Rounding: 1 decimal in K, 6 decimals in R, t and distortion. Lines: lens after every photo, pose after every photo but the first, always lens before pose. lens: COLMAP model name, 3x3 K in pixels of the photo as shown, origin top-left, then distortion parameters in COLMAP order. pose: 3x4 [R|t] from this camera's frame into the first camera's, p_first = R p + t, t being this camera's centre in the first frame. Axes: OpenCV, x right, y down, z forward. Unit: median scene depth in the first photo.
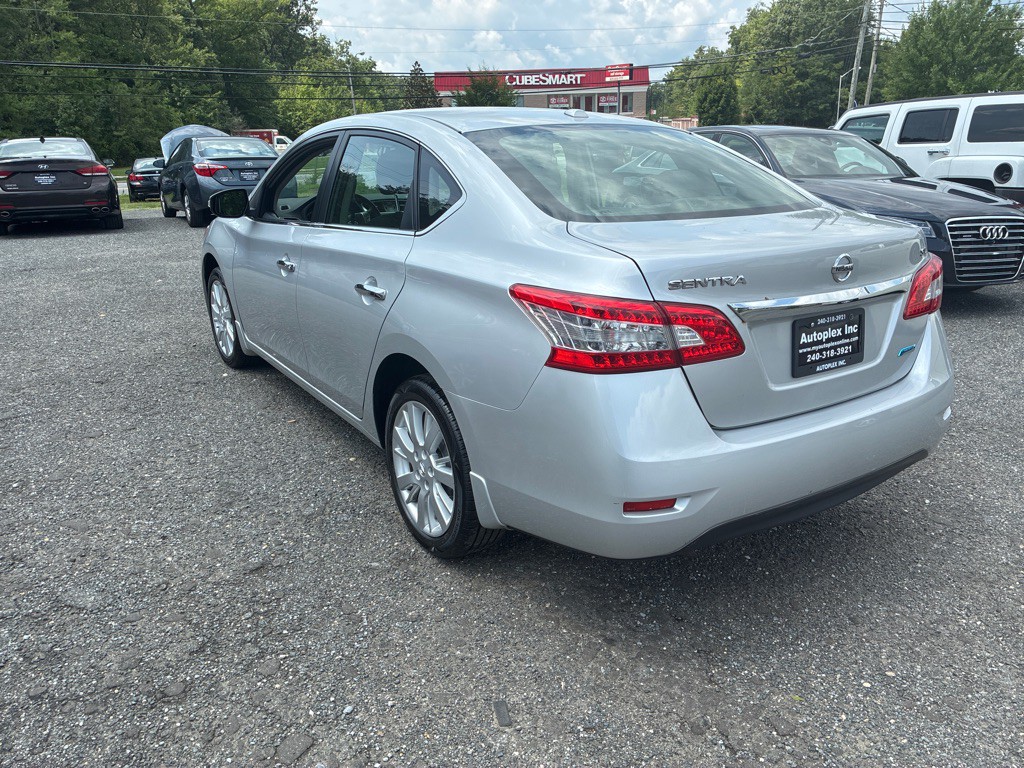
lens RADIAL K [[770.8, 0, 512.3], [0, 770.8, 372.8], [0, 0, 1]] dist [0.079899, -0.108490]
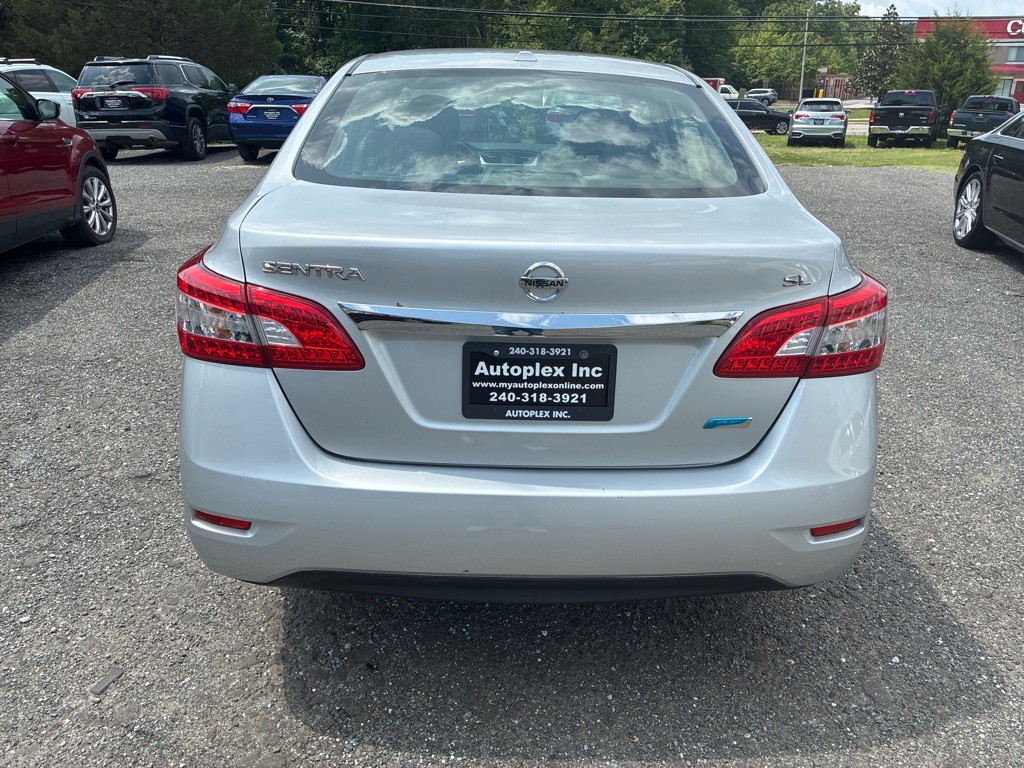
lens RADIAL K [[770.8, 0, 512.3], [0, 770.8, 372.8], [0, 0, 1]] dist [0.079899, -0.108490]
pose [[0.851973, 0.208654, -0.480213, 0.721906], [-0.180606, 0.977987, 0.104514, -0.117312], [0.491449, -0.002313, 0.870903, 0.358662]]
